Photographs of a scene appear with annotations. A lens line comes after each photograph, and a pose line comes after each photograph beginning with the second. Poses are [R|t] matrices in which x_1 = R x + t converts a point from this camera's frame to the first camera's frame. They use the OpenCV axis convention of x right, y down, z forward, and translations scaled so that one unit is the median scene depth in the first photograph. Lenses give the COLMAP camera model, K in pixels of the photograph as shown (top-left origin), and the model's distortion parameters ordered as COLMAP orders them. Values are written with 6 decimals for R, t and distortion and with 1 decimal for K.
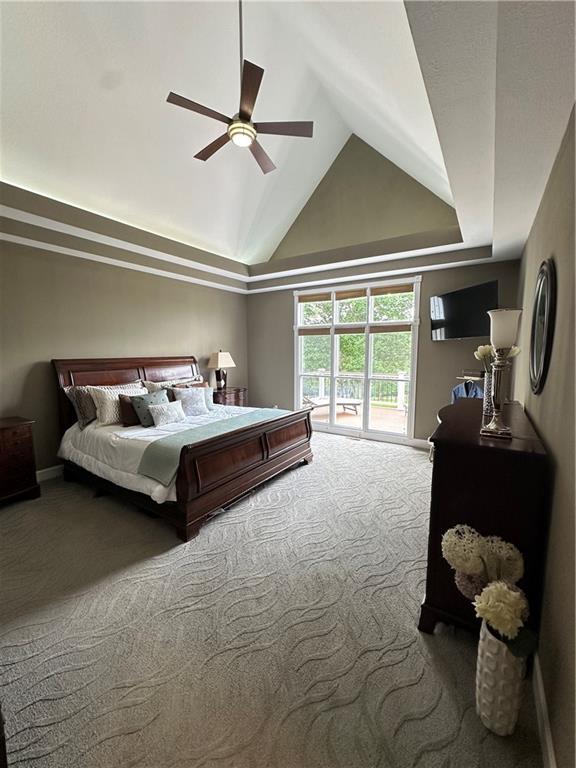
lens RADIAL K [[306.6, 0, 288.0], [0, 306.6, 384.0], [0, 0, 1]] dist [-0.008704, 0.001122]
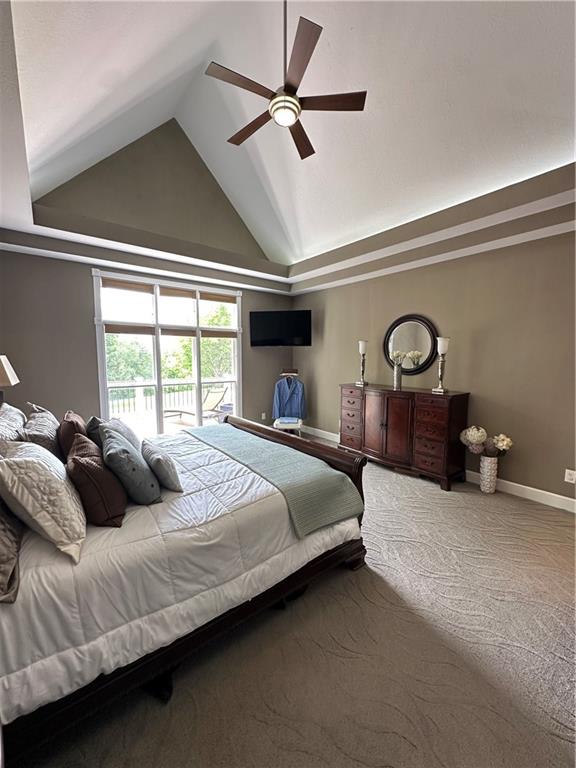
lens RADIAL K [[306.0, 0, 289.1], [0, 306.0, 386.4], [0, 0, 1]] dist [0.000710, 0.000286]
pose [[0.320024, -0.091272, 0.943003, -0.643274], [0.092763, 0.993585, 0.064686, -0.049029], [-0.942857, 0.066775, 0.326438, 0.460135]]
